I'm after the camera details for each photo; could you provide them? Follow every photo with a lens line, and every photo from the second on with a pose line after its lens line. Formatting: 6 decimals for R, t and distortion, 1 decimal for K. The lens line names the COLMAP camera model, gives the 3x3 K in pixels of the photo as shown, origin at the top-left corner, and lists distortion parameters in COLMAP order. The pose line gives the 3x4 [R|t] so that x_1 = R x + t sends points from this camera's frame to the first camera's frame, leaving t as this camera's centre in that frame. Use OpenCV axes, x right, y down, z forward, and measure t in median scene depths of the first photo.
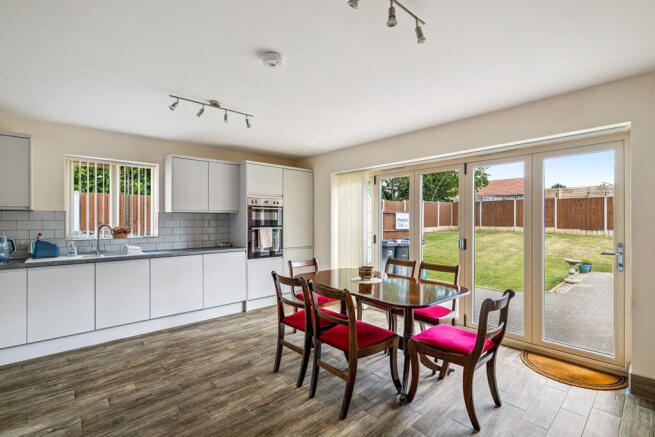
lens RADIAL K [[295.2, 0, 331.6], [0, 295.2, 219.5], [0, 0, 1]] dist [-0.000792, -0.000318]
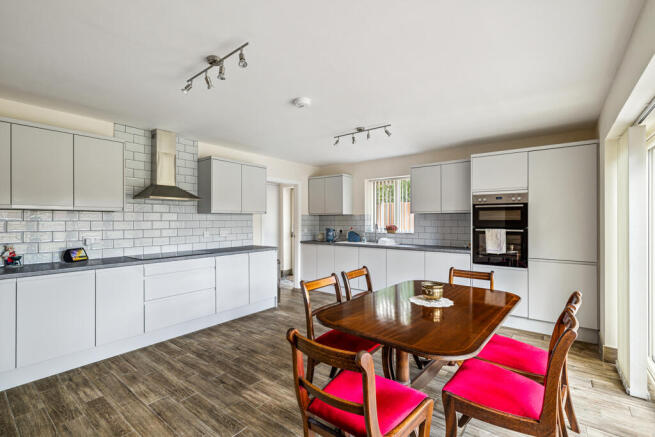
lens RADIAL K [[295.2, 0, 331.7], [0, 295.2, 219.0], [0, 0, 1]] dist [-0.000792, -0.000318]
pose [[0.185090, -0.004115, -0.982713, 0.547089], [-0.000226, 0.999991, -0.004230, 0.002251], [0.982722, 0.001005, 0.185087, 0.416506]]
